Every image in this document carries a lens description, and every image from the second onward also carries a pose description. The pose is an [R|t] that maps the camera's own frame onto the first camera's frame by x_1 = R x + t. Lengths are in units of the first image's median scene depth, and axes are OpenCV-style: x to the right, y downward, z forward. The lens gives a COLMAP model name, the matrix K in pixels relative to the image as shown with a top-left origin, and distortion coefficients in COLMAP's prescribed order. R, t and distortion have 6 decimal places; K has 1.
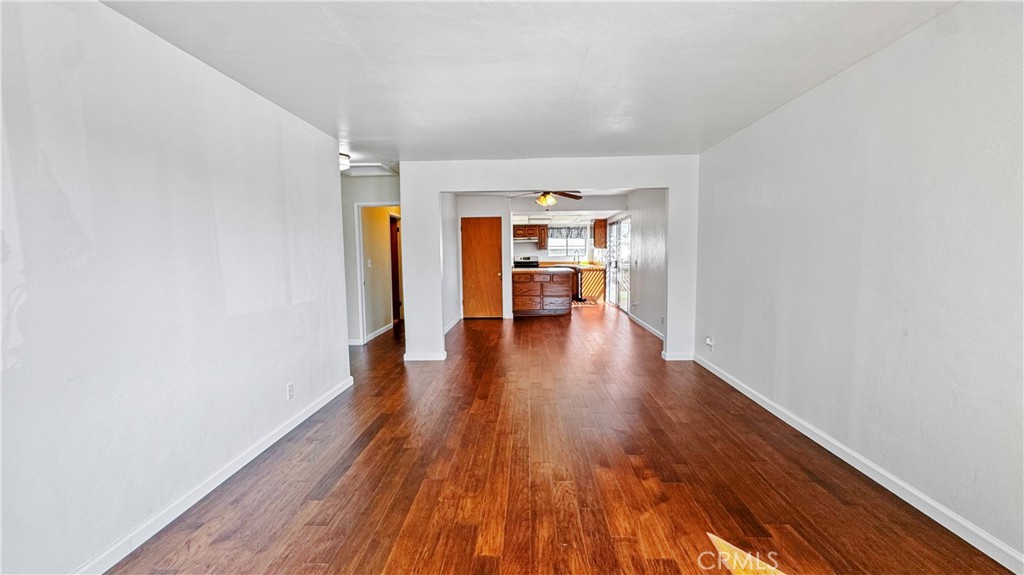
lens RADIAL K [[412.5, 0, 512.0], [0, 412.5, 287.5], [0, 0, 1]] dist [-0.001237, -0.000040]
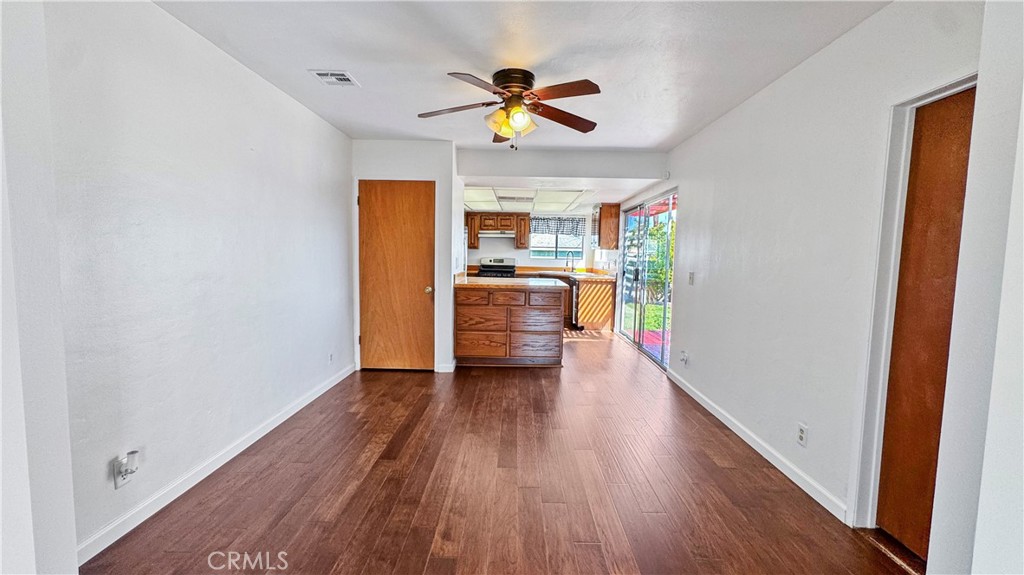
lens RADIAL K [[412.5, 0, 512.0], [0, 412.5, 287.5], [0, 0, 1]] dist [-0.001237, -0.000040]
pose [[0.999138, 0.030114, 0.028565, 0.056235], [-0.029997, 0.999540, -0.004511, -0.032762], [-0.028688, 0.003651, 0.999582, 0.428715]]
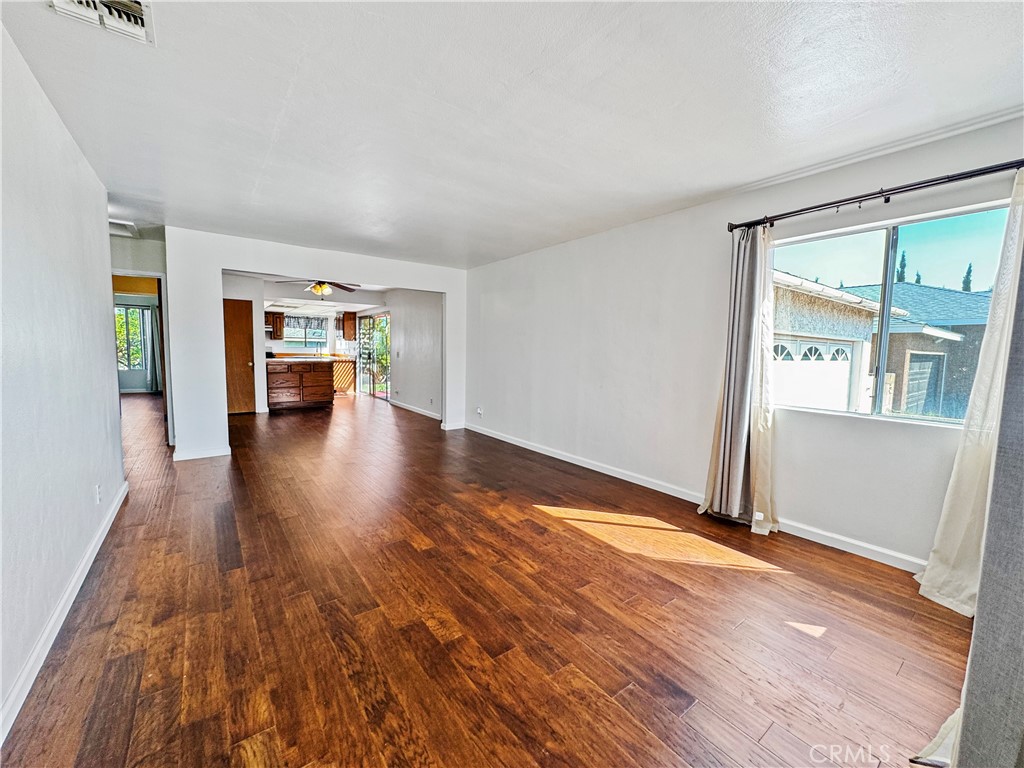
lens RADIAL K [[412.7, 0, 512.0], [0, 412.7, 384.0], [0, 0, 1]] dist [-0.001303, 0.000010]
pose [[0.774299, -0.026653, 0.632258, -0.147523], [0.025923, 0.999610, 0.010391, 0.016204], [-0.632288, 0.008344, 0.774688, -0.059142]]
